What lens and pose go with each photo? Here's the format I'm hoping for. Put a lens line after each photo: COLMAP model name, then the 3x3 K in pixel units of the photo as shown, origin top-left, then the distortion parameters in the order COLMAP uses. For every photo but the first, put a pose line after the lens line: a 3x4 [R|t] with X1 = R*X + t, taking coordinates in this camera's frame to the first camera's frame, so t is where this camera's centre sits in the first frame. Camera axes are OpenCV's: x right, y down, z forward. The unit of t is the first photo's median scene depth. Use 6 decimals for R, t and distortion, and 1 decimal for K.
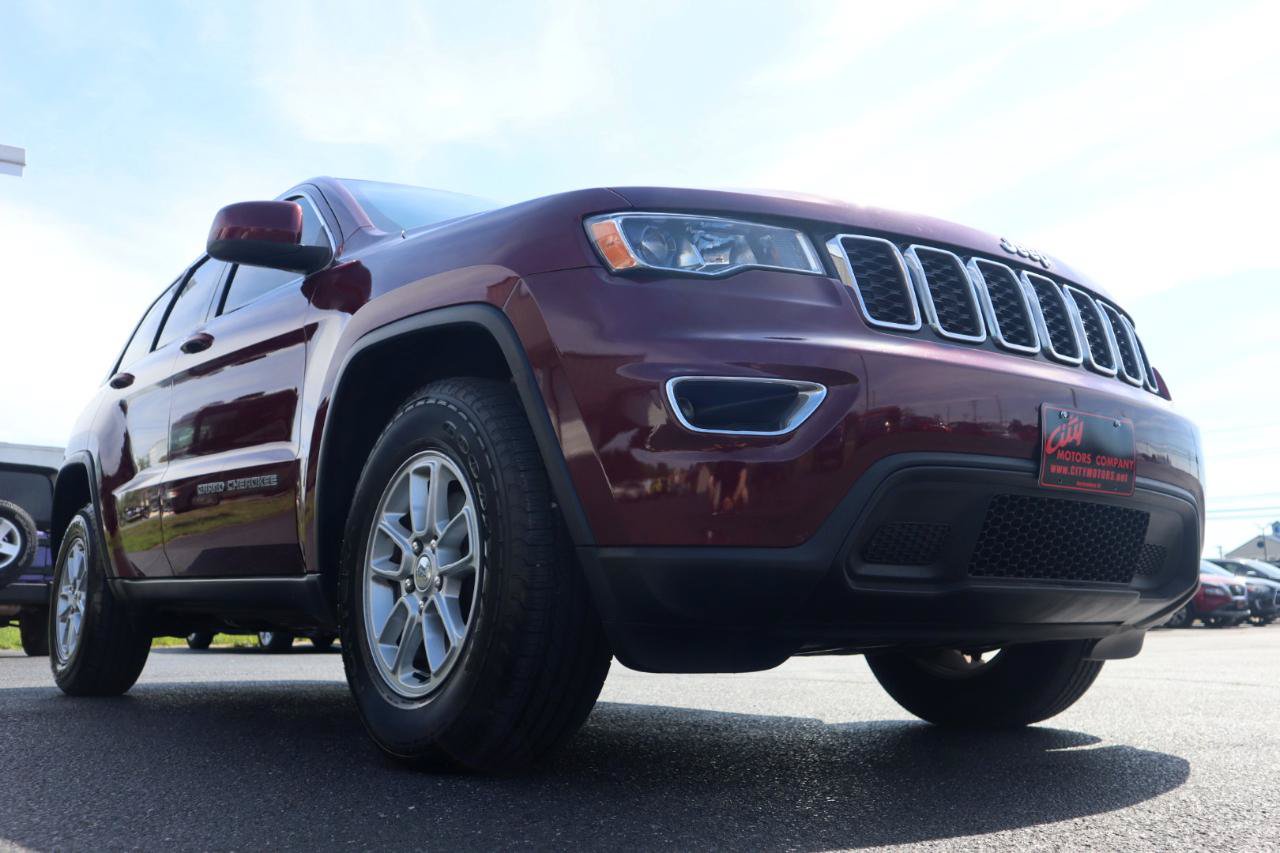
lens RADIAL K [[1155.7, 0, 641.0], [0, 1155.7, 420.3], [0, 0, 1]] dist [-0.042459, 0.098974]
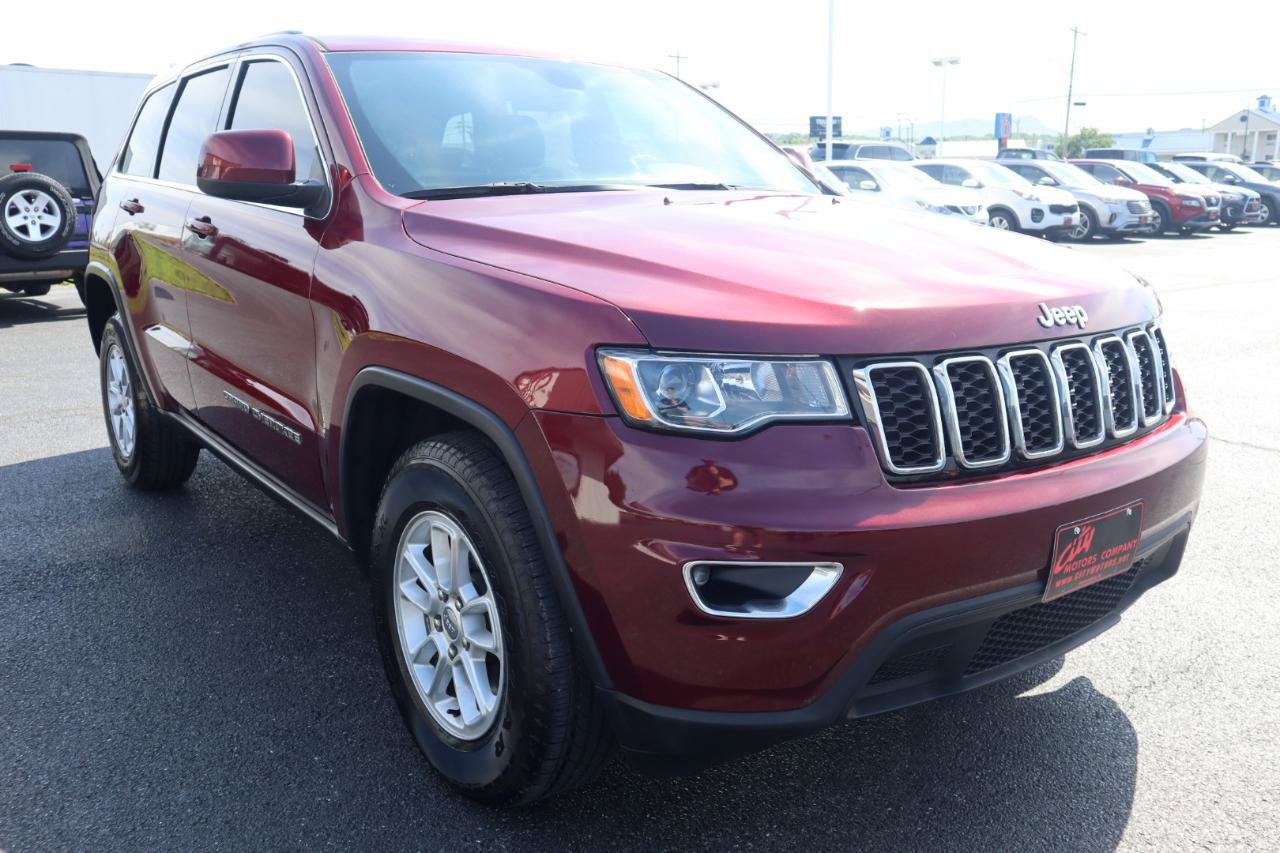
lens RADIAL K [[1082.1, 0, 634.9], [0, 1082.1, 407.1], [0, 0, 1]] dist [-0.071550, 0.088484]
pose [[0.999938, 0.001776, -0.011008, -0.007467], [0.002442, 0.928393, 0.371593, -0.394383], [0.010879, -0.371597, 0.928331, 0.144268]]
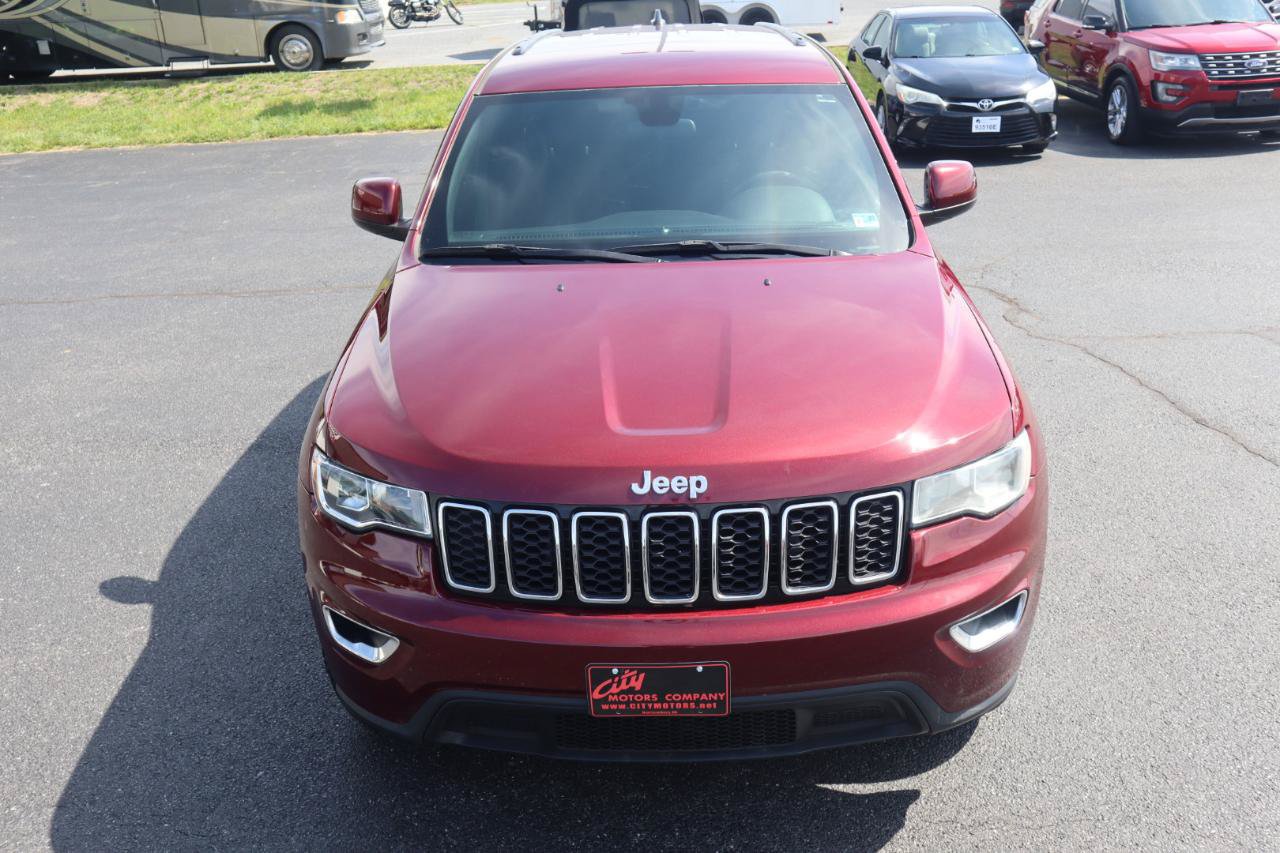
lens RADIAL K [[1122.4, 0, 637.7], [0, 1122.4, 396.9], [0, 0, 1]] dist [-0.042157, 0.048428]
pose [[0.783692, 0.194993, -0.589750, 0.881631], [0.147630, 0.863771, 0.481773, -0.695339], [0.603351, -0.464626, 0.648144, 0.348420]]
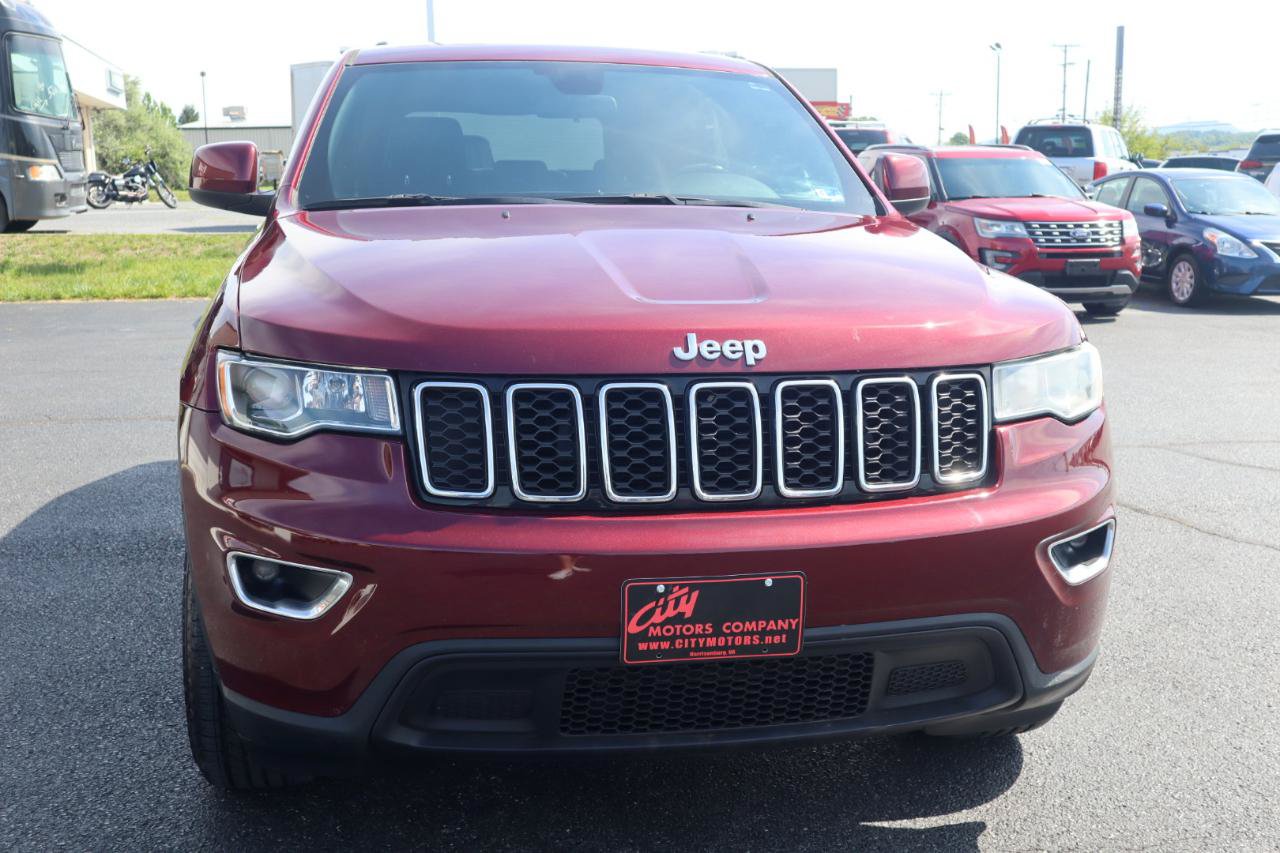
lens RADIAL K [[1315.5, 0, 638.7], [0, 1315.5, 401.8], [0, 0, 1]] dist [0.004561, 0.025827]
pose [[0.891353, 0.079871, -0.446217, 0.696518], [0.074524, 0.945143, 0.318043, -0.407126], [0.447142, -0.316743, 0.836504, 0.159119]]
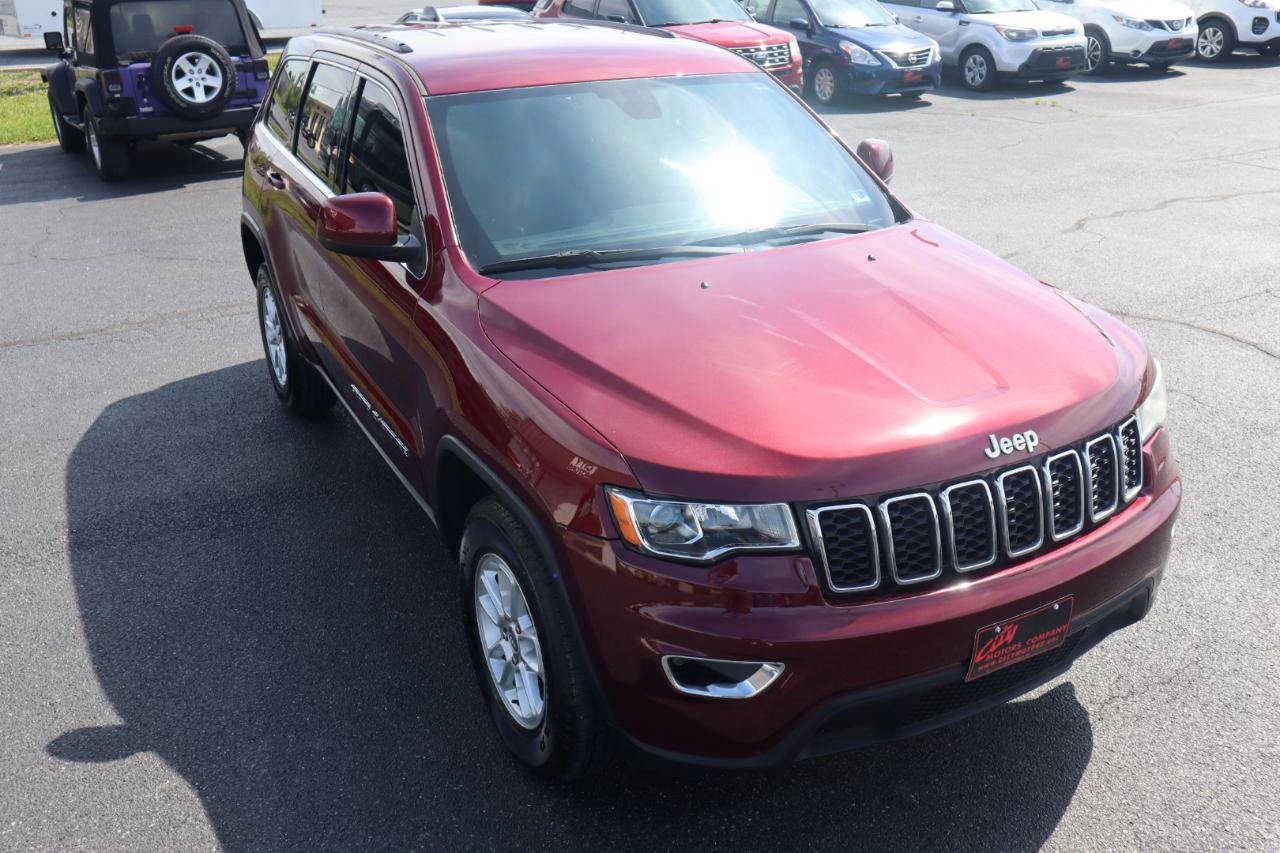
lens RADIAL K [[1122.4, 0, 637.7], [0, 1122.4, 396.9], [0, 0, 1]] dist [-0.042157, 0.048428]
pose [[0.986531, 0.045727, -0.157050, 0.142767], [0.044345, 0.849404, 0.525877, -0.751886], [0.157446, -0.525759, 0.835936, 0.060102]]
